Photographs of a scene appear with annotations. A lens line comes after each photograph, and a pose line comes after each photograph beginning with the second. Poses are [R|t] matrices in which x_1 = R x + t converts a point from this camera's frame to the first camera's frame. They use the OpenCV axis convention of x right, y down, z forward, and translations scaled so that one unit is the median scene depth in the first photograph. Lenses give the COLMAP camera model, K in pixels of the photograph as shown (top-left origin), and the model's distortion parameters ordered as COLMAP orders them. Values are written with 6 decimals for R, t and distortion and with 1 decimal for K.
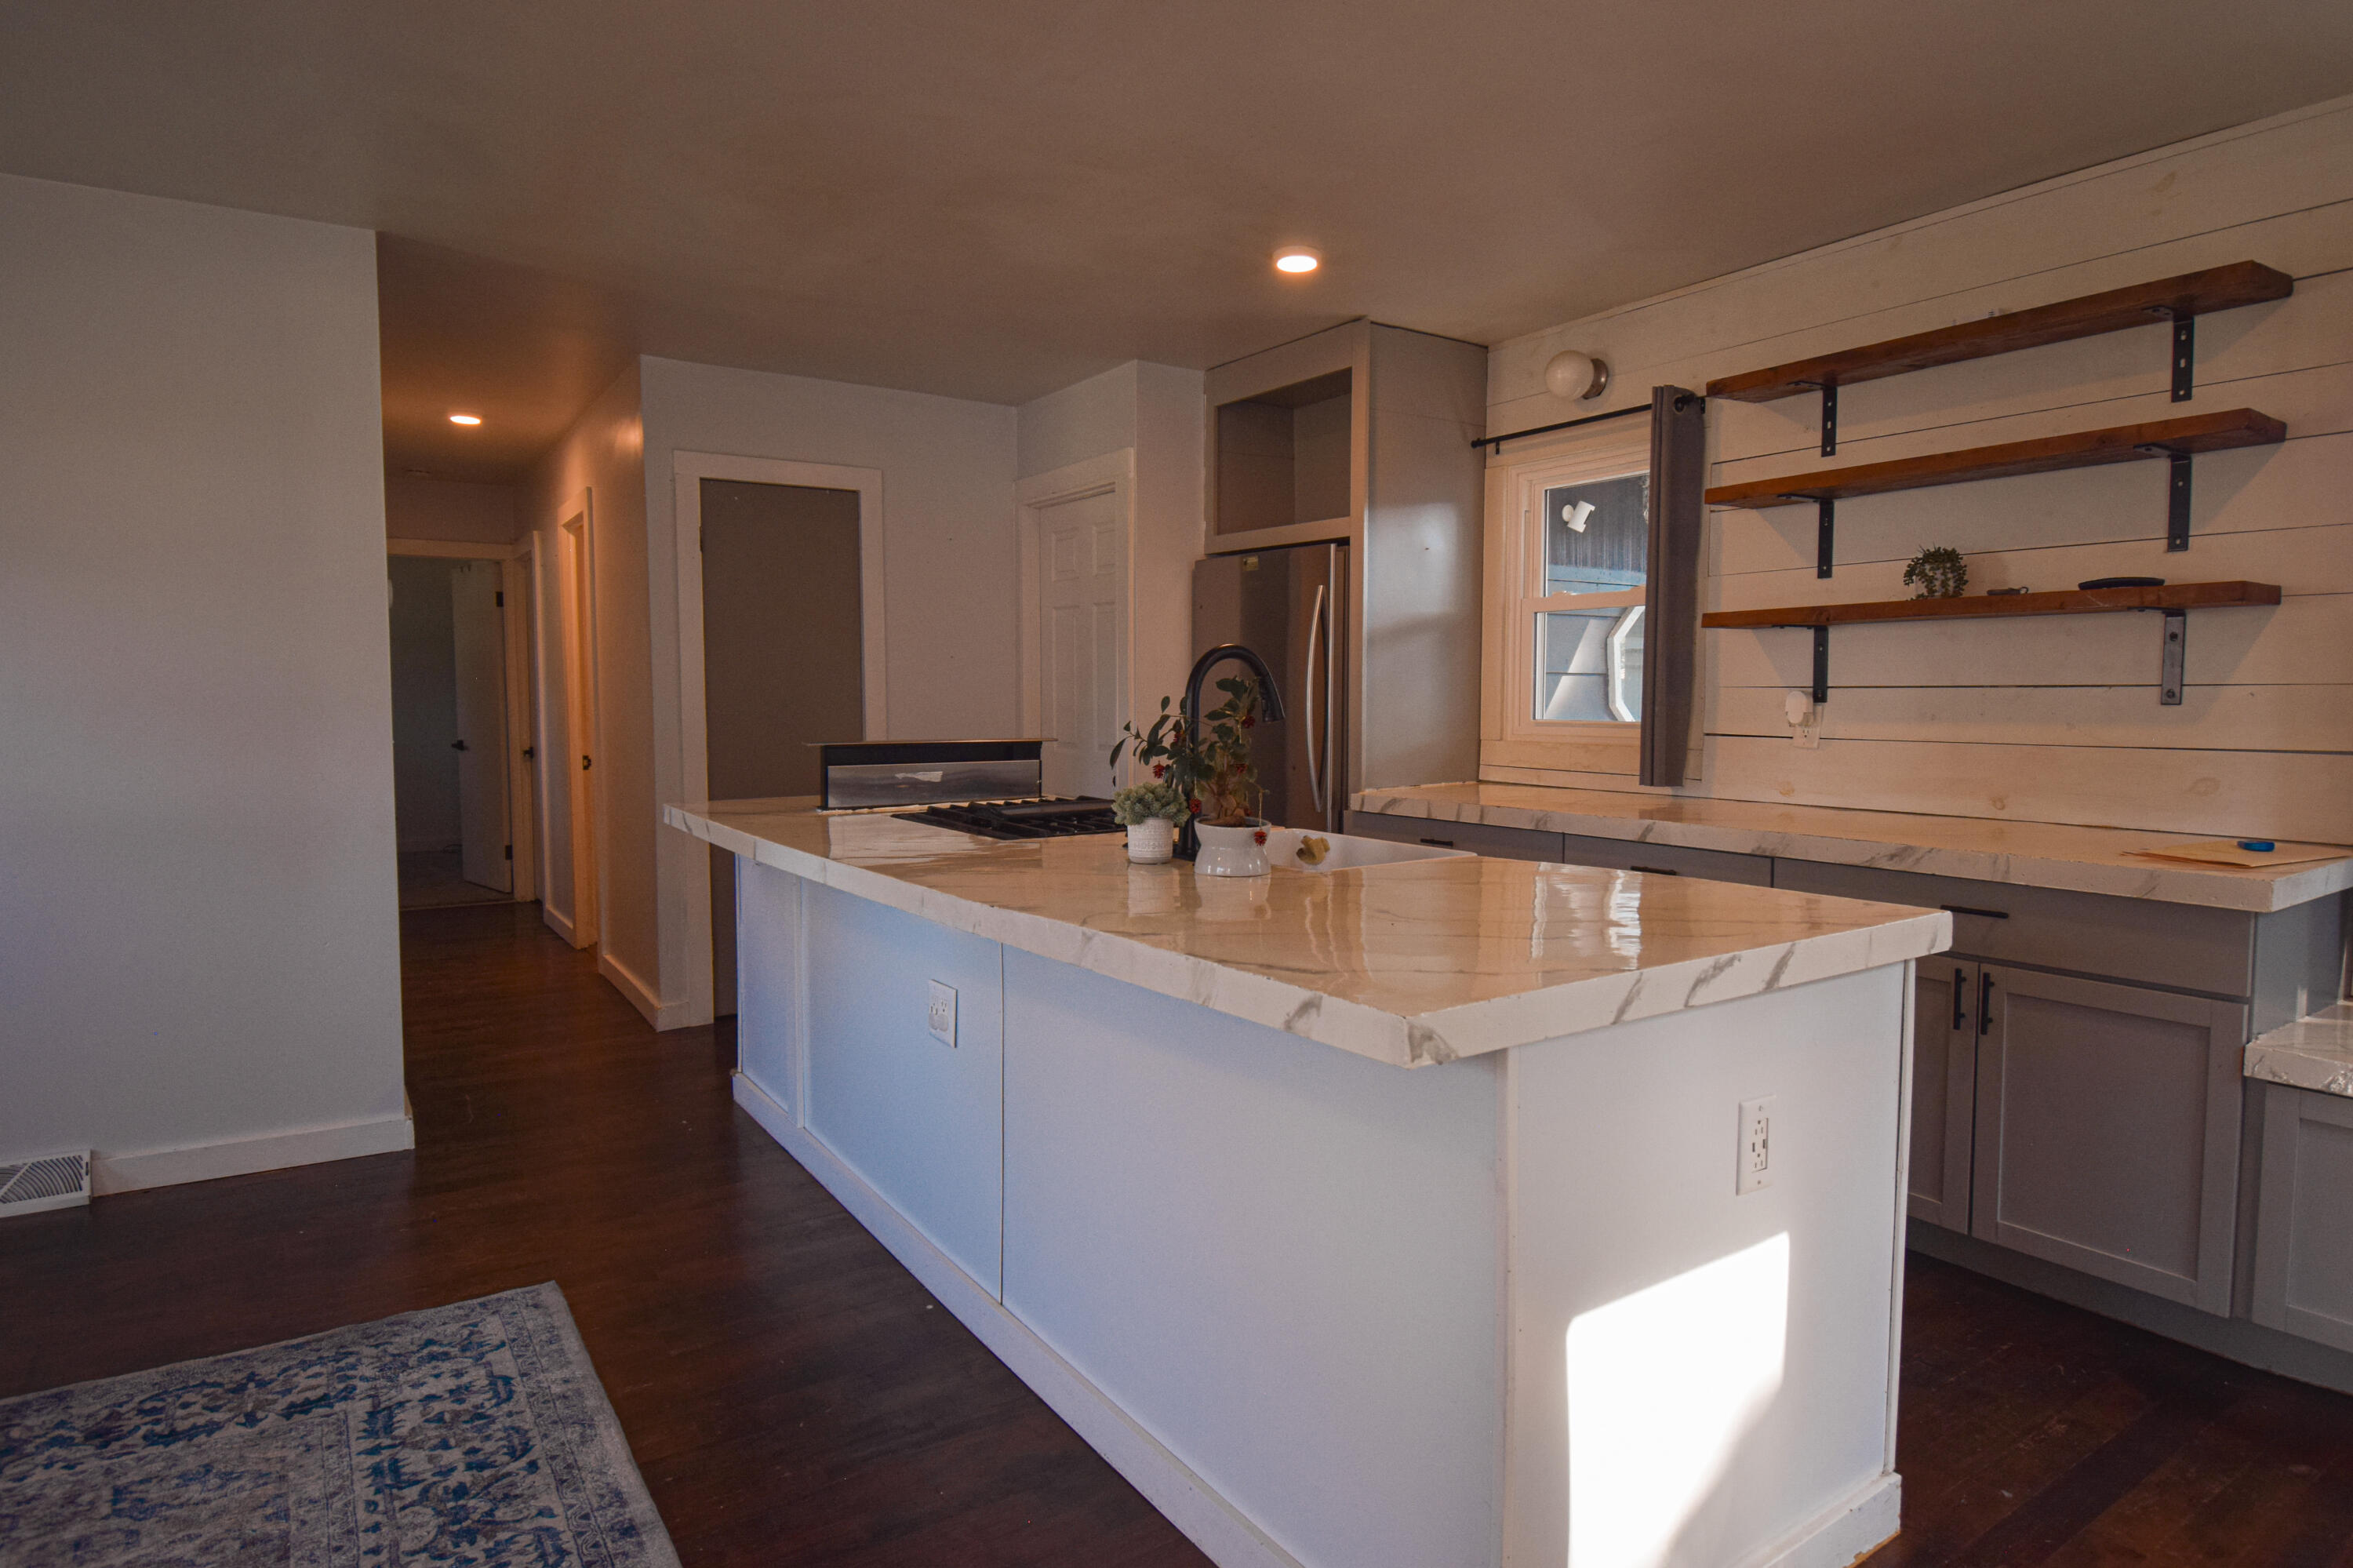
lens RADIAL K [[1285.5, 0, 1182.2], [0, 1285.5, 780.5], [0, 0, 1]] dist [0.002829, 0.000874]
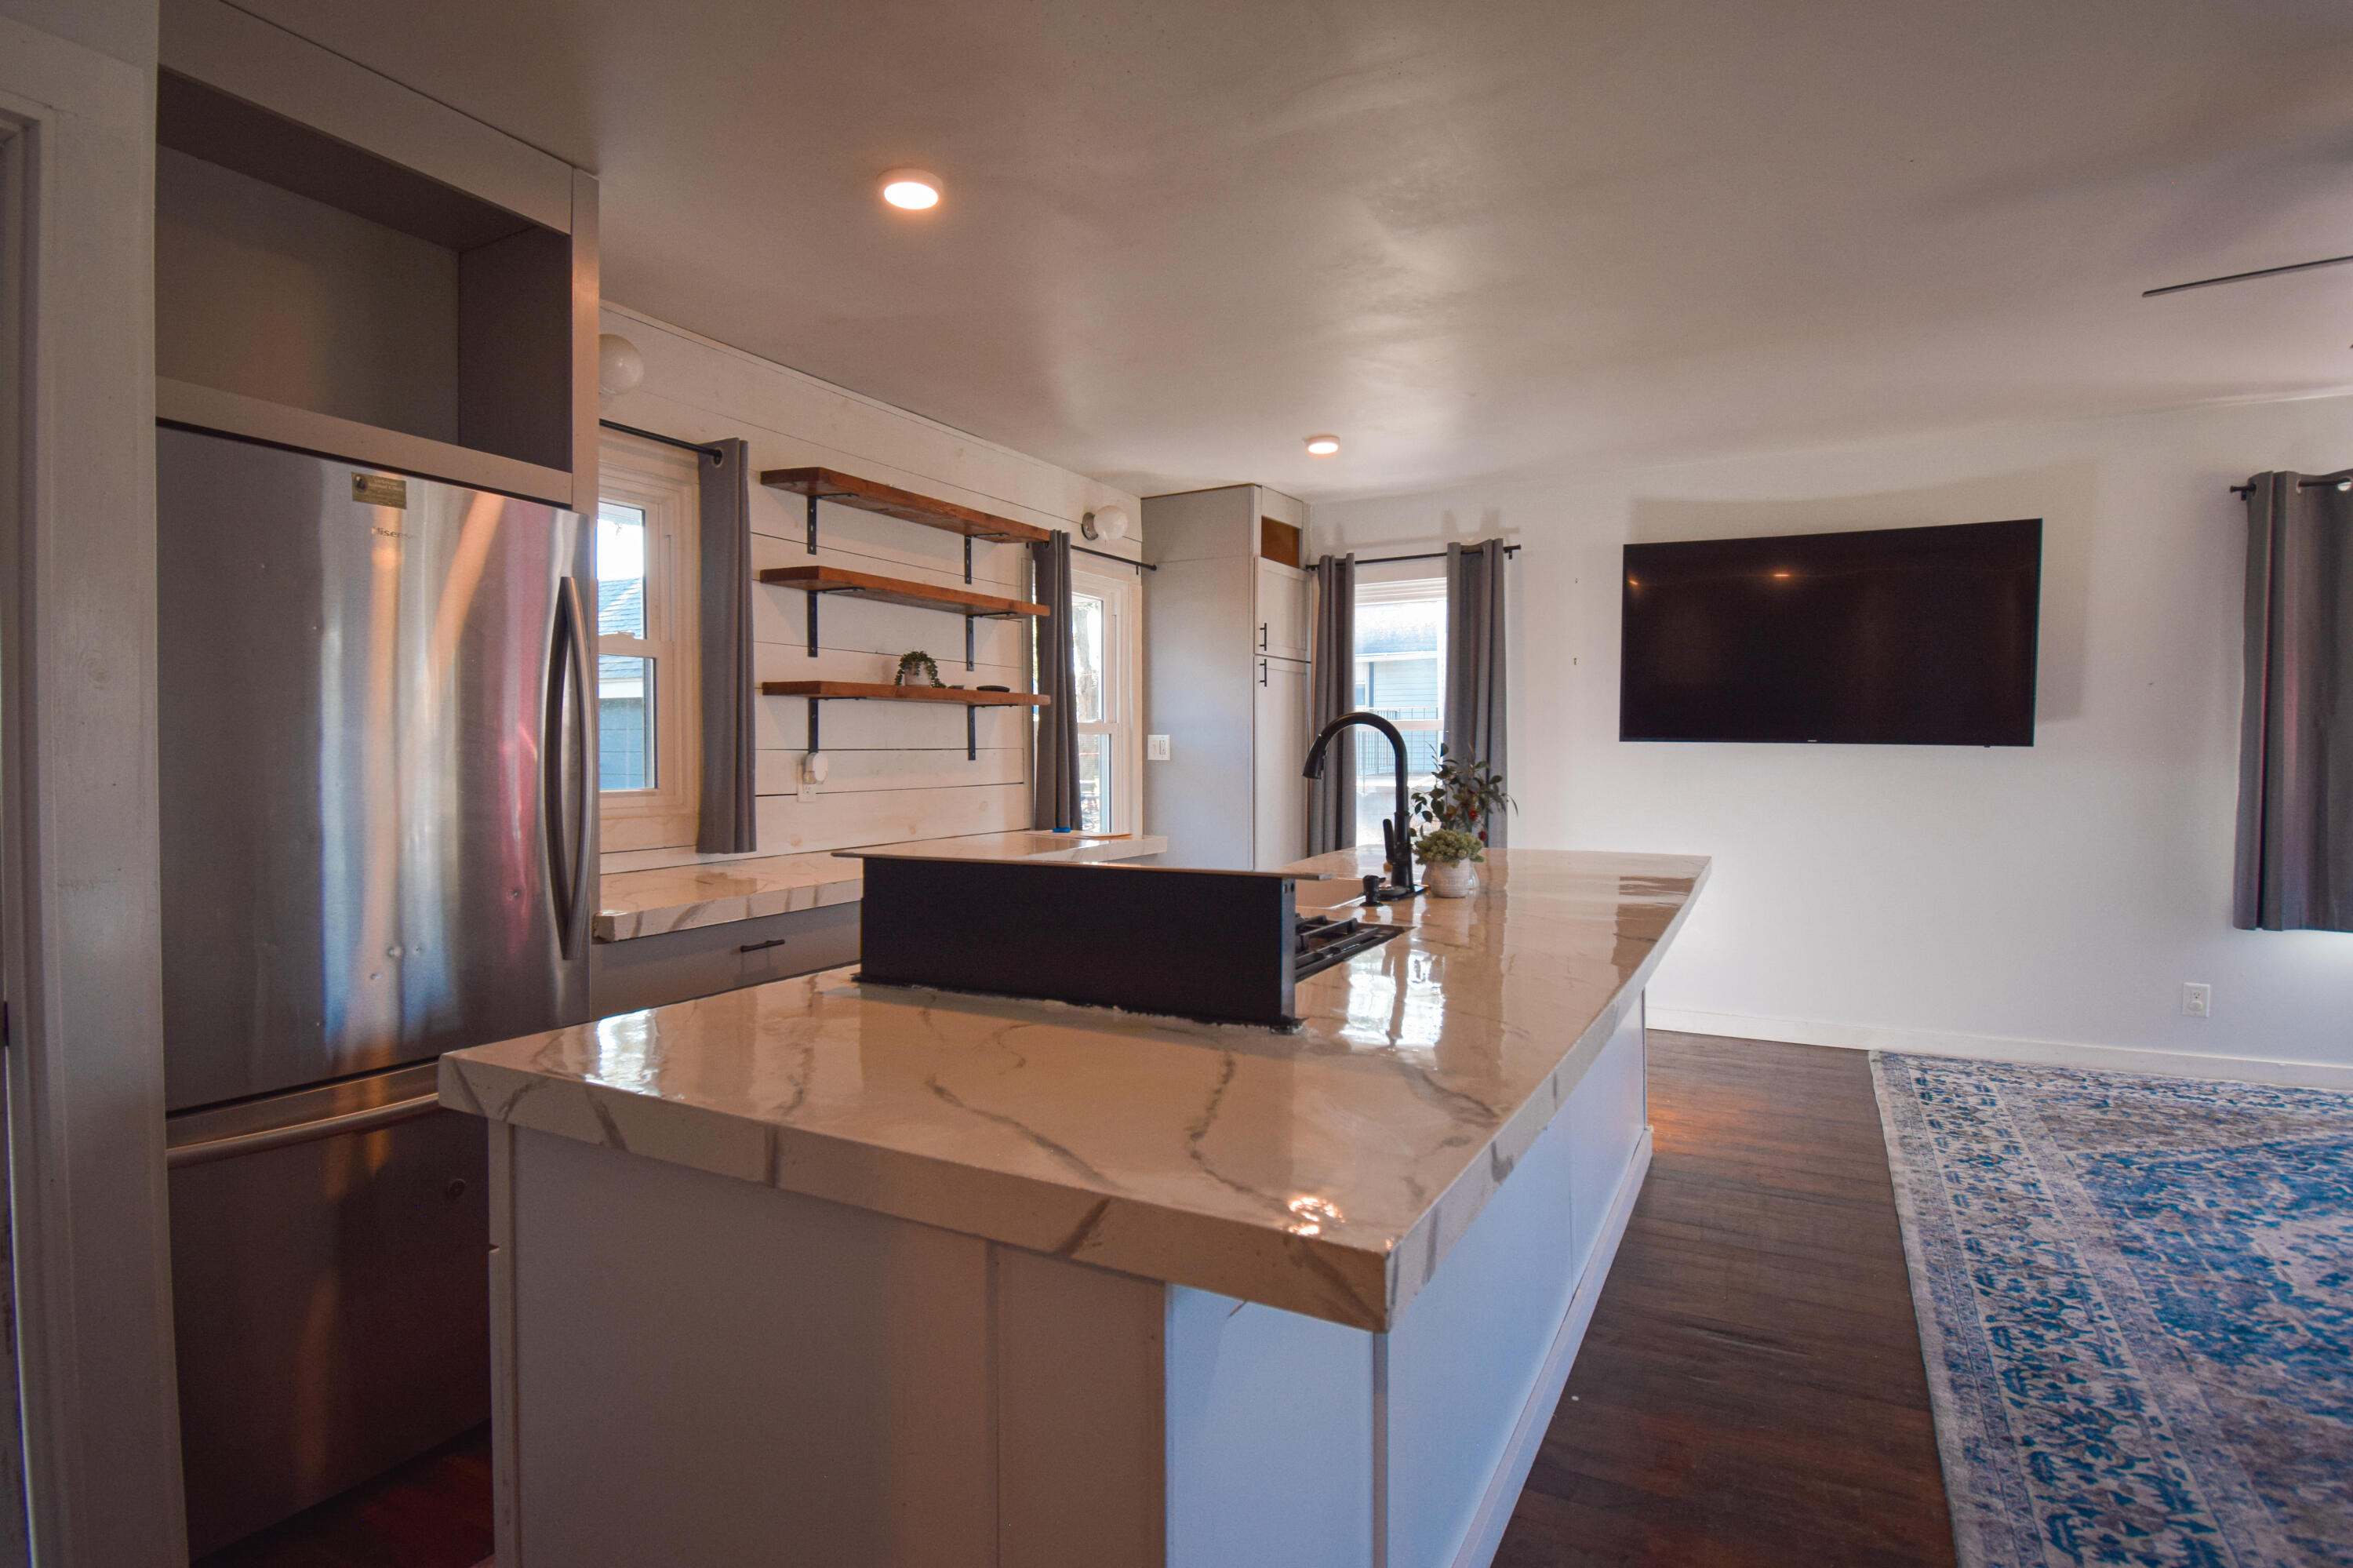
lens RADIAL K [[1179.9, 0, 1182.1], [0, 1179.9, 774.8], [0, 0, 1]] dist [-0.010138, -0.003668]
pose [[-0.456714, -0.021134, 0.889362, -0.760638], [0.061001, 0.996621, 0.055009, -0.109666], [-0.887520, 0.079375, -0.453882, 1.484303]]
